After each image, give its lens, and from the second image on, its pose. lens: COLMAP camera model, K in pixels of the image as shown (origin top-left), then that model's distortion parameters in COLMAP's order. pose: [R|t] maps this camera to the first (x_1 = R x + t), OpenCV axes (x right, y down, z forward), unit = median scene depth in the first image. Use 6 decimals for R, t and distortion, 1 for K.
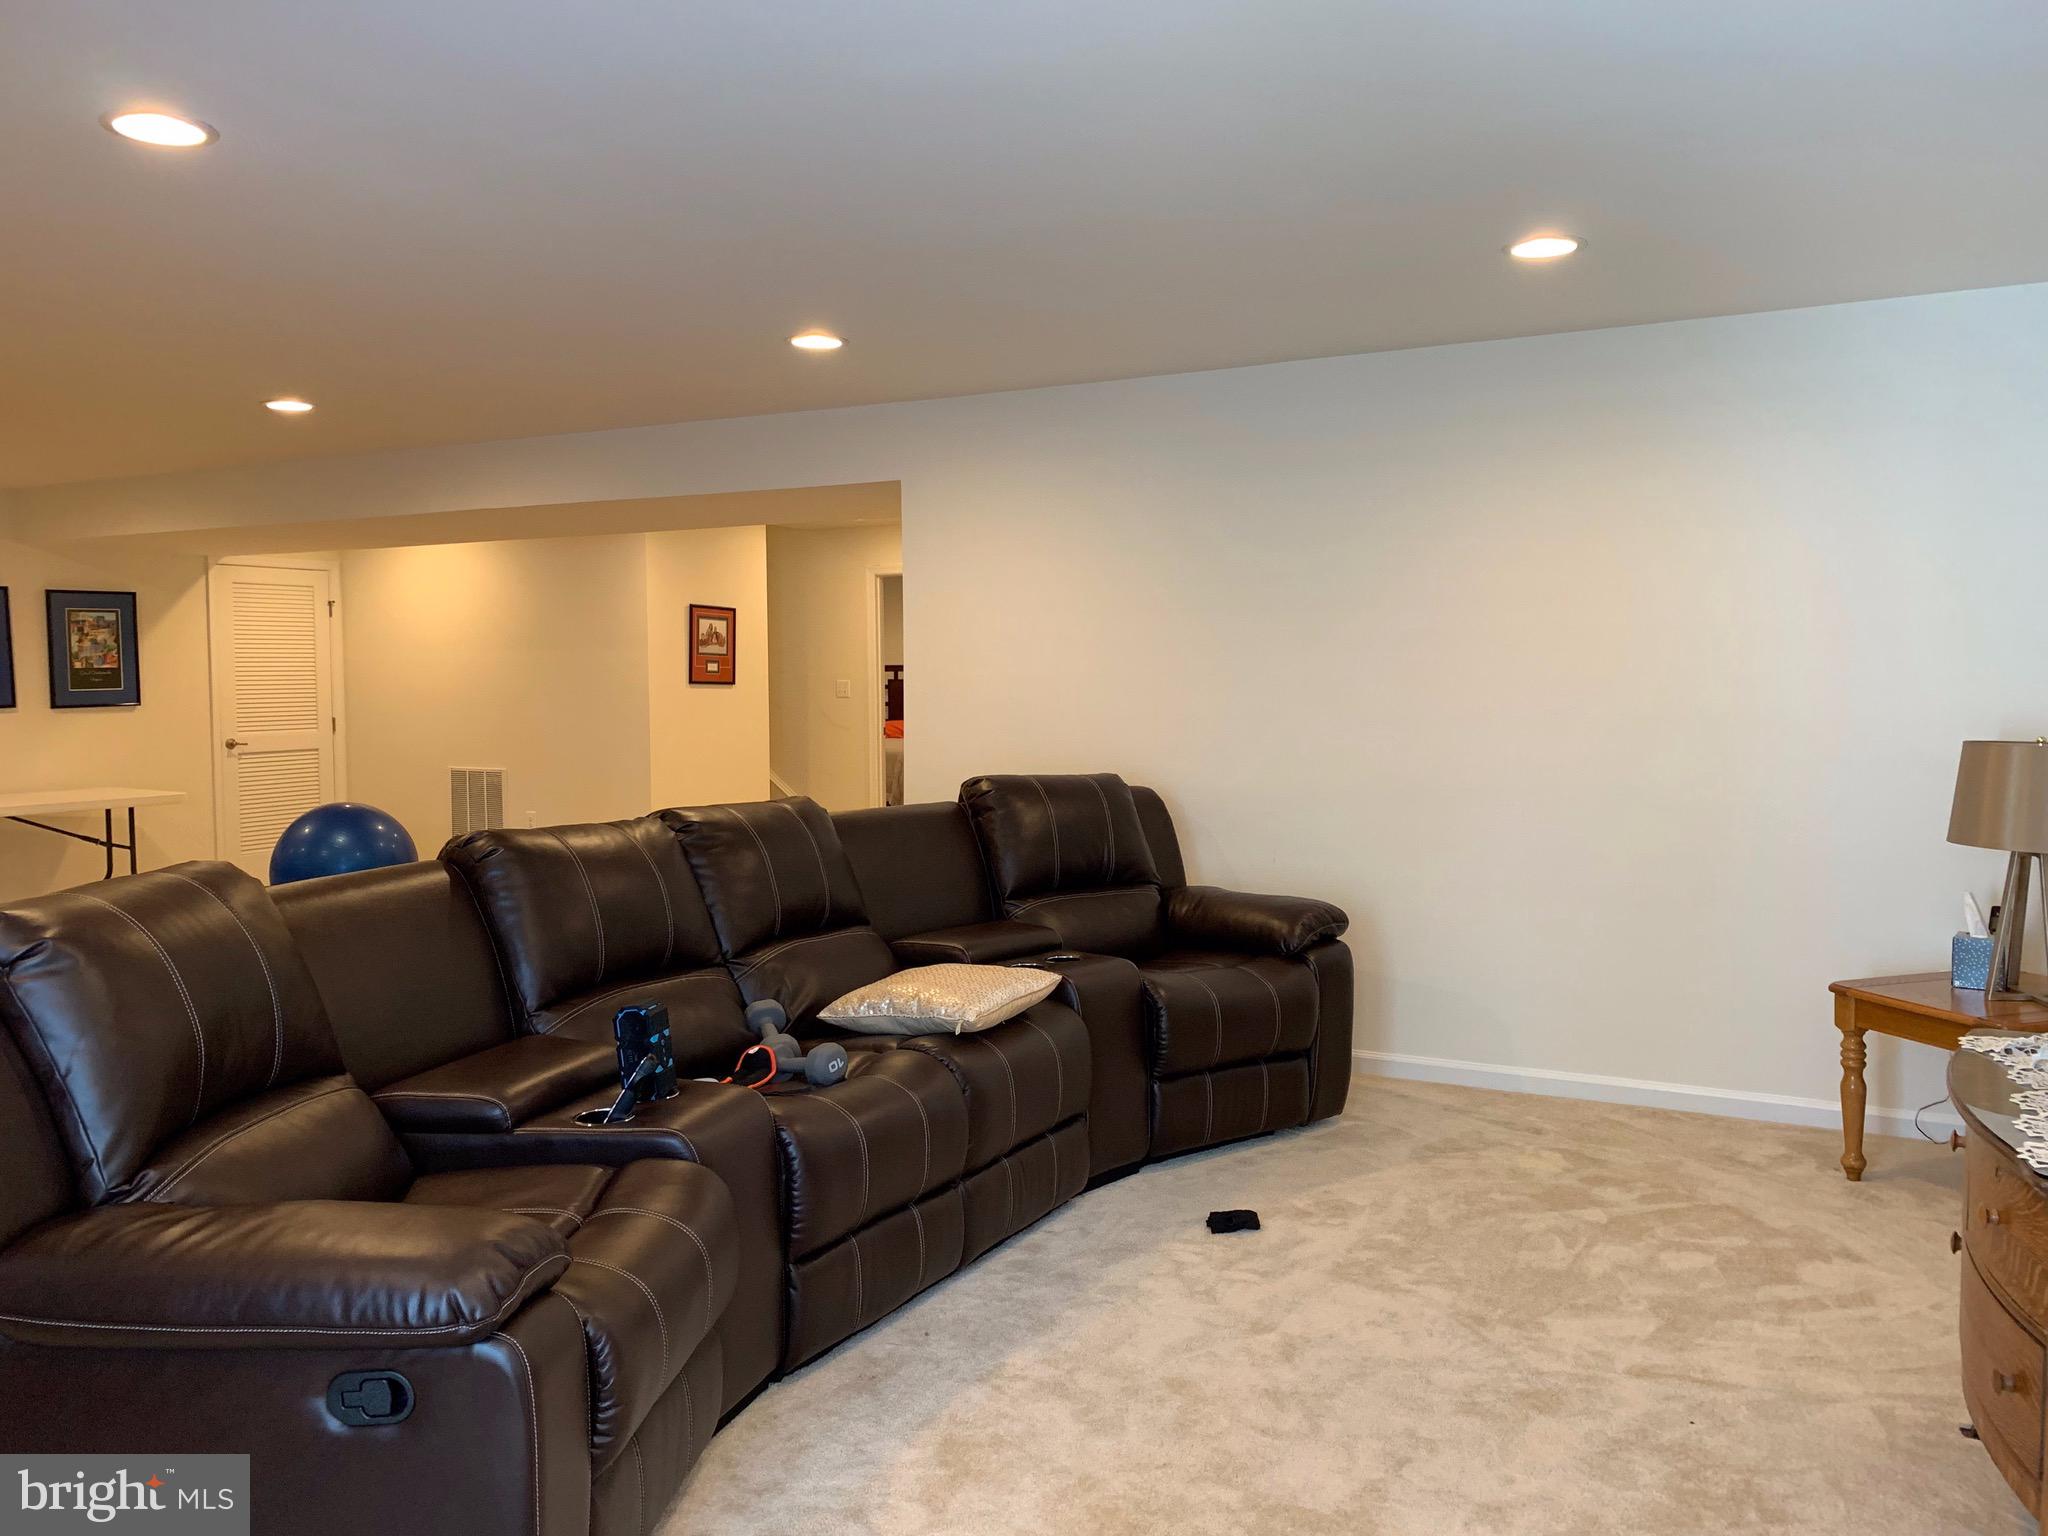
lens RADIAL K [[1559.4, 0, 1017.7], [0, 1559.4, 759.7], [0, 0, 1]] dist [0.022089, -0.030997]
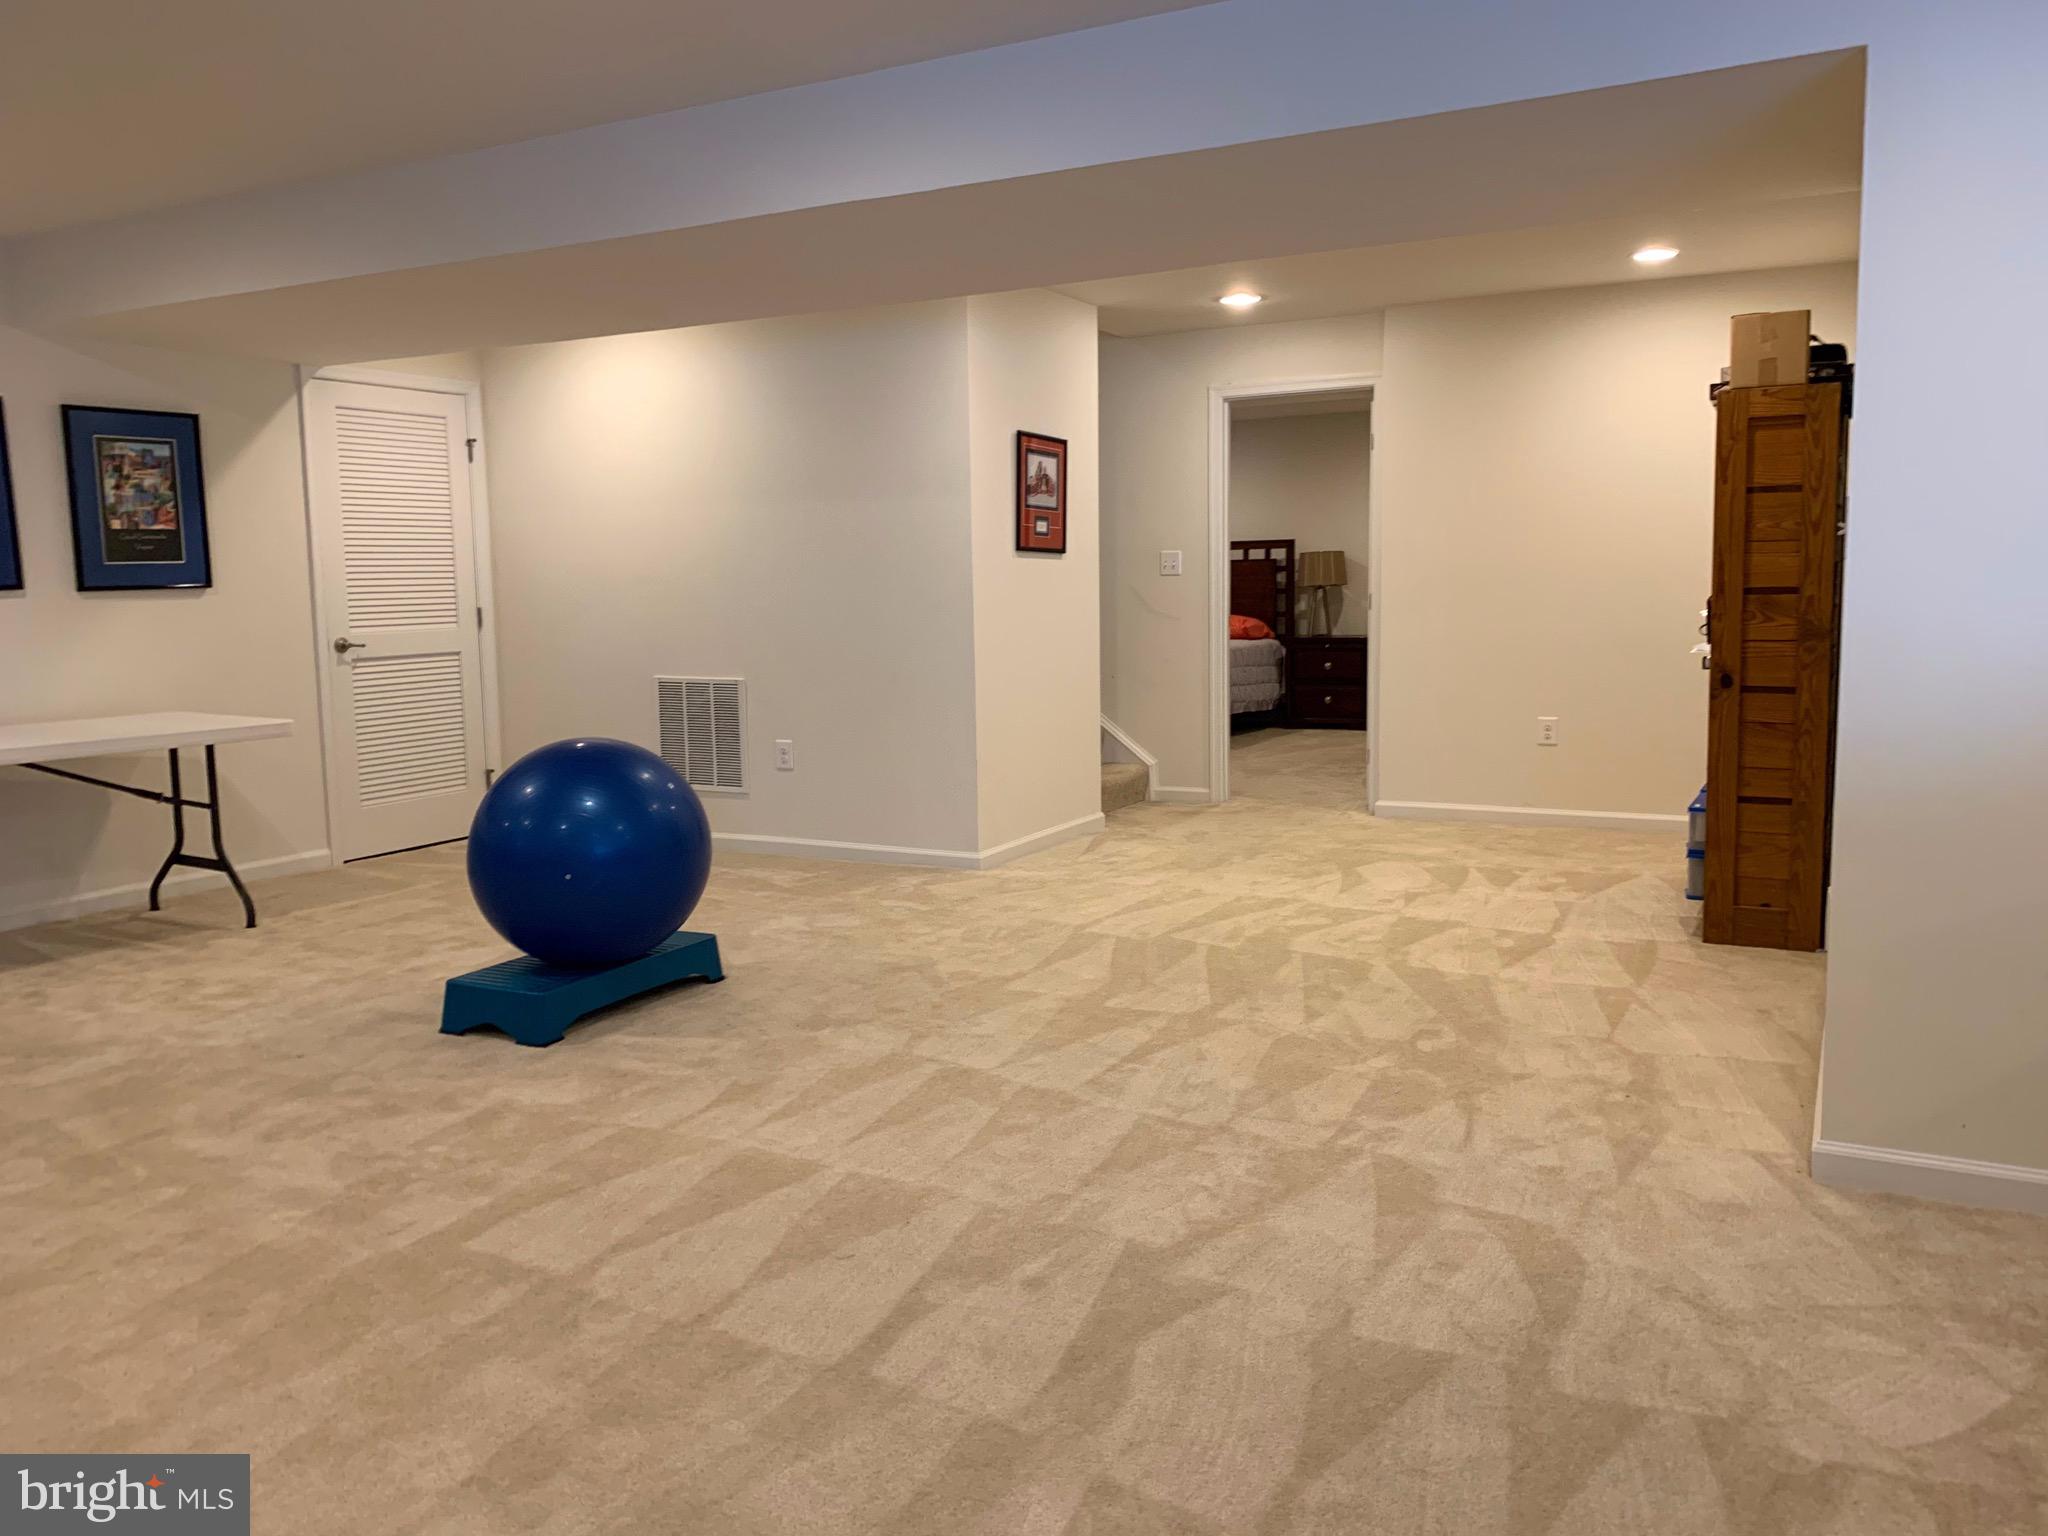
lens RADIAL K [[1559.4, 0, 1031.8], [0, 1559.4, 764.5], [0, 0, 1]] dist [0.022089, -0.030997]
pose [[0.999898, -0.007454, -0.012150, -0.209204], [0.008212, 0.997942, 0.063596, 0.000831], [0.011651, -0.063689, 0.997902, 0.343340]]
